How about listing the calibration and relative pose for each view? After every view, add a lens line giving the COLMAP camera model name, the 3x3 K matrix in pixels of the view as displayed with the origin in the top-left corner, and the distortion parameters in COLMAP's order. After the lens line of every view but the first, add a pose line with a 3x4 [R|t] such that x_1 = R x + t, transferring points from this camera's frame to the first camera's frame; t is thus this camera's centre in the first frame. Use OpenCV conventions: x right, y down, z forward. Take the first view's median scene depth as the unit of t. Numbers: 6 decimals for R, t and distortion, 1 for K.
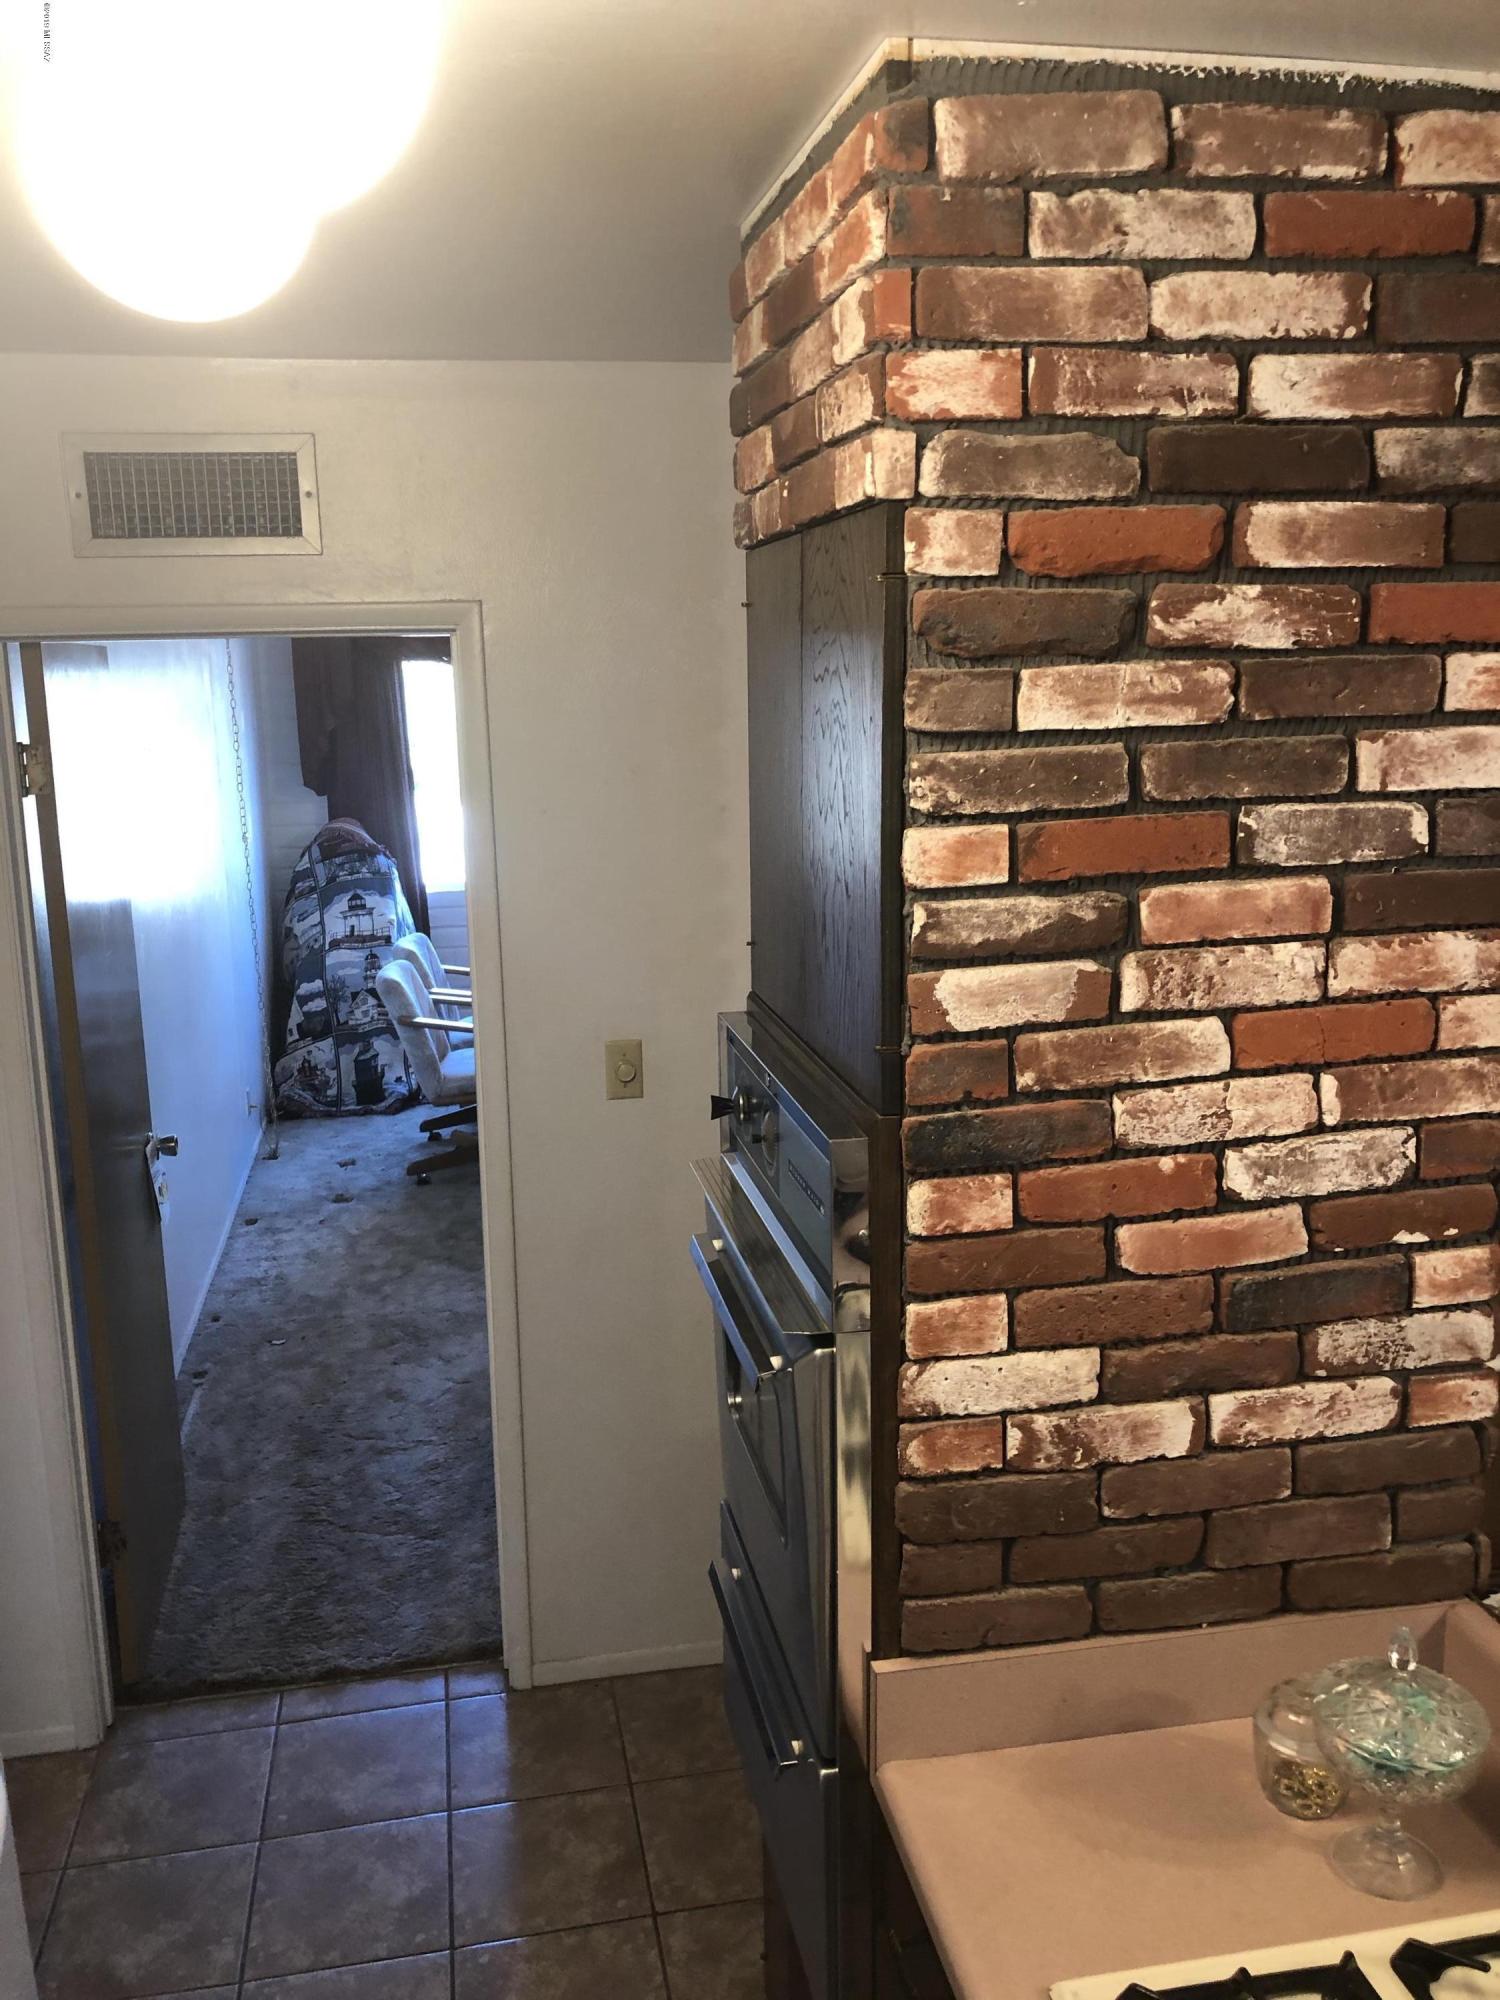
lens RADIAL K [[1643.6, 0, 758.0], [0, 1643.6, 1015.7], [0, 0, 1]] dist [0.031805, -0.015297]
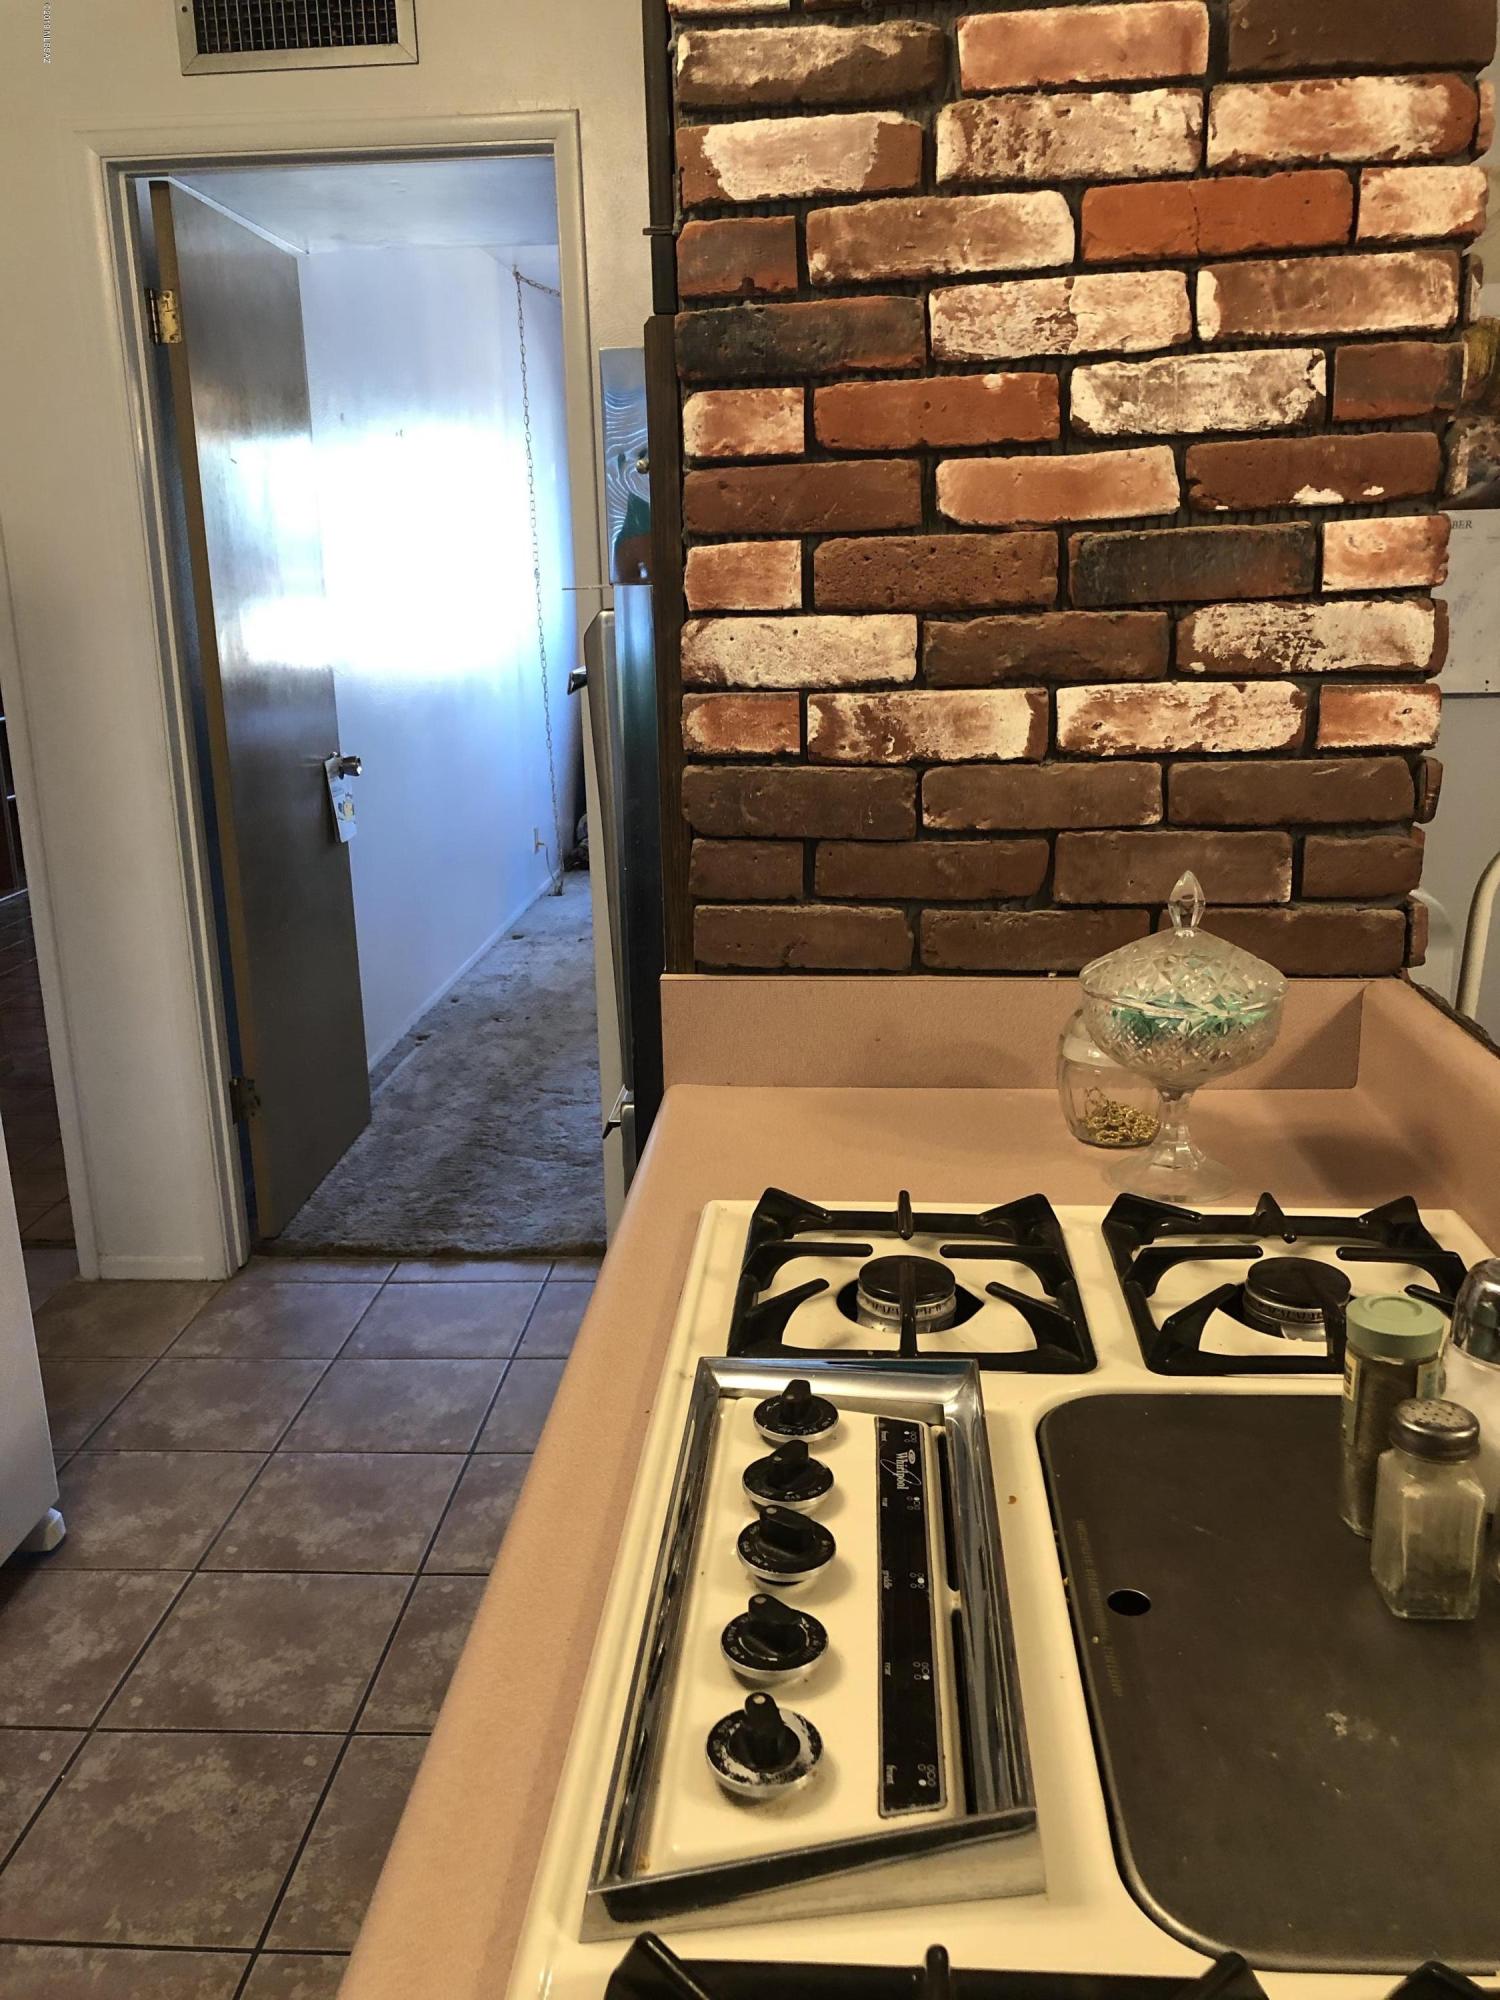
lens RADIAL K [[1643.6, 0, 754.9], [0, 1643.6, 980.2], [0, 0, 1]] dist [0.031805, -0.015297]
pose [[0.969077, 0.056132, -0.240291, 0.340344], [-0.043999, 0.997485, 0.055568, 0.344812], [0.242805, -0.043277, 0.969109, 0.133951]]
